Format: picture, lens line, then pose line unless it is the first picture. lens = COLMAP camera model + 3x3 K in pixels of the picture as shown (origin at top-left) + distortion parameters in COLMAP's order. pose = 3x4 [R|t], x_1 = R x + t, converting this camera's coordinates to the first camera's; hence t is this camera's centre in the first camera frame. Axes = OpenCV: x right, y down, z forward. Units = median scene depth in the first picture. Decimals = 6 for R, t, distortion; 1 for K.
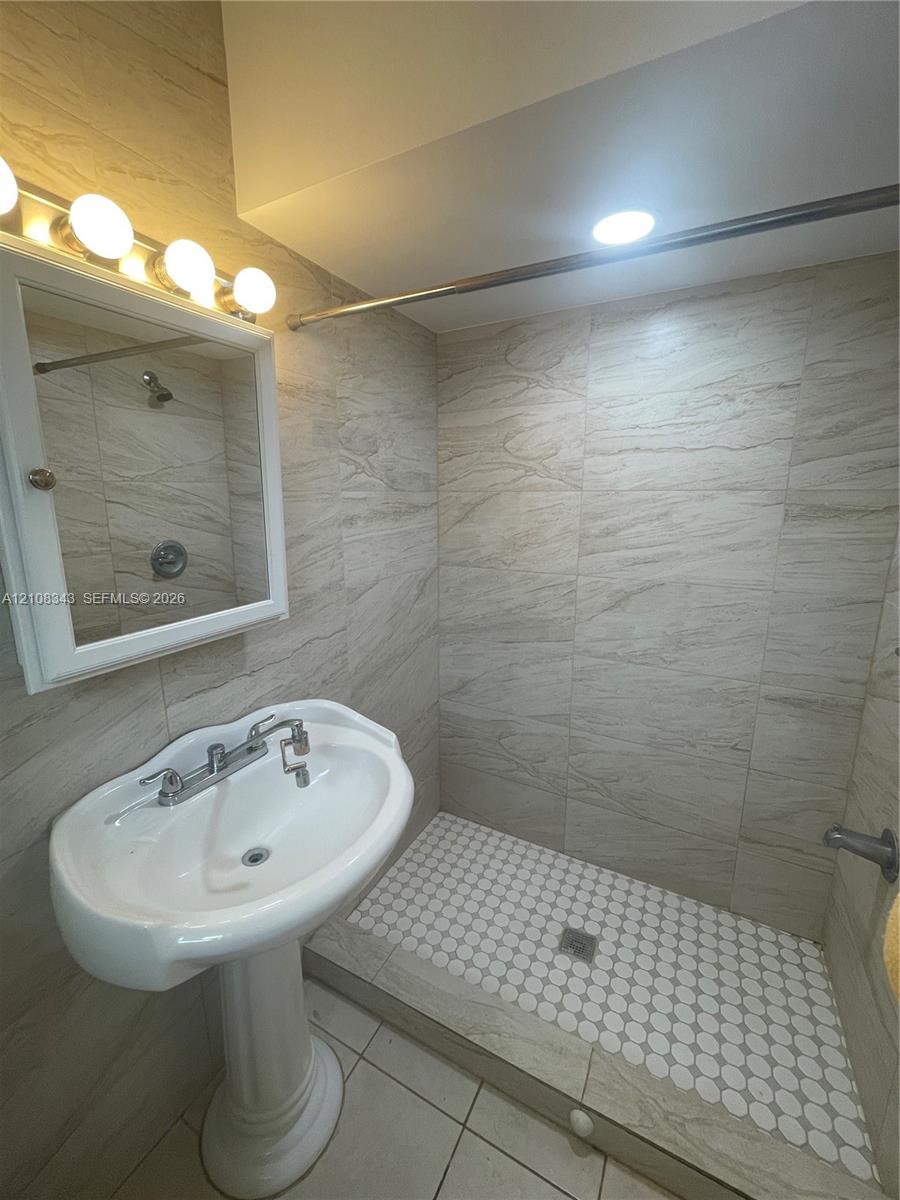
lens RADIAL K [[484.9, 0, 449.2], [0, 484.9, 597.6], [0, 0, 1]] dist [-0.000198, -0.000023]
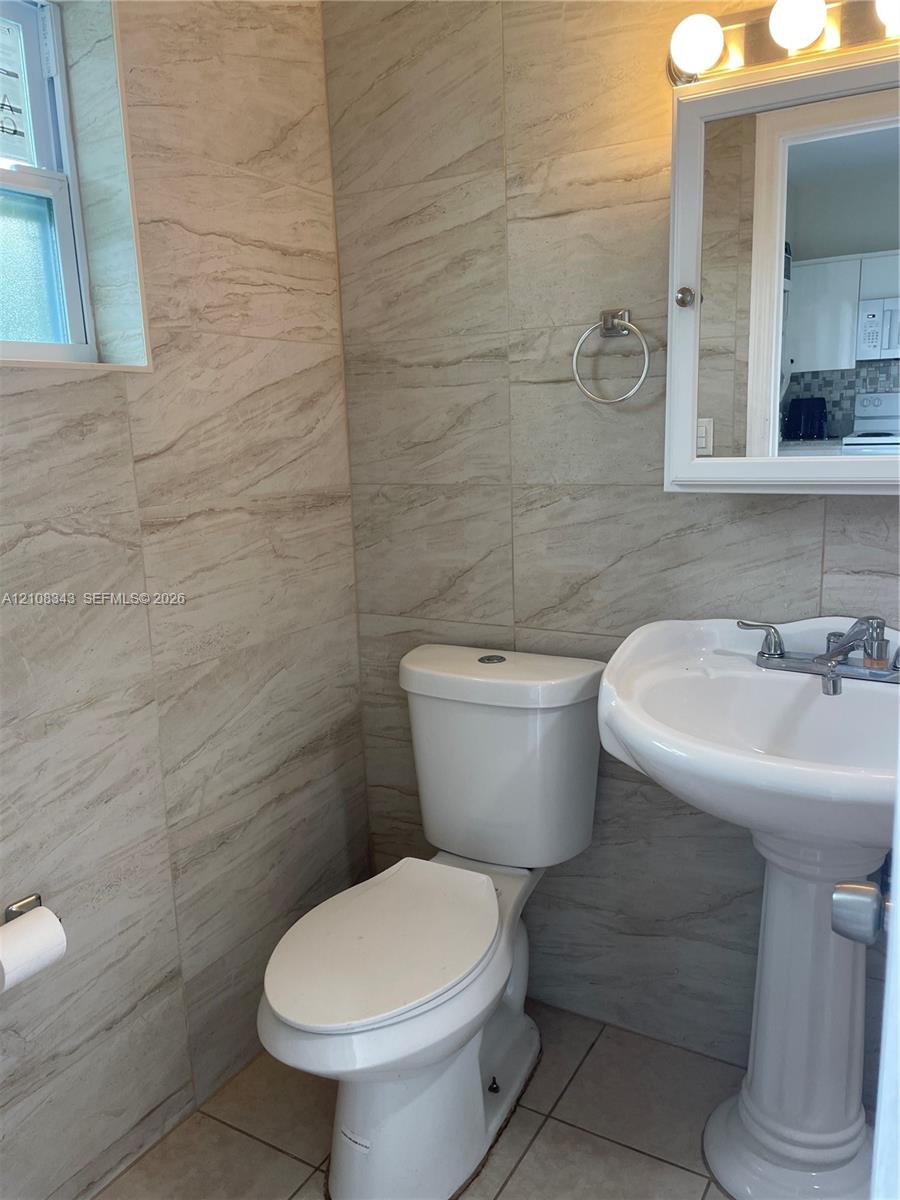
lens RADIAL K [[910.1, 0, 450.2], [0, 910.1, 601.5], [0, 0, 1]] dist [0.003569, 0.000825]
pose [[-0.041624, 0.195053, -0.979909, 0.964164], [-0.175530, 0.964078, 0.199358, 0.077933], [0.983594, 0.180302, -0.005891, 0.399061]]
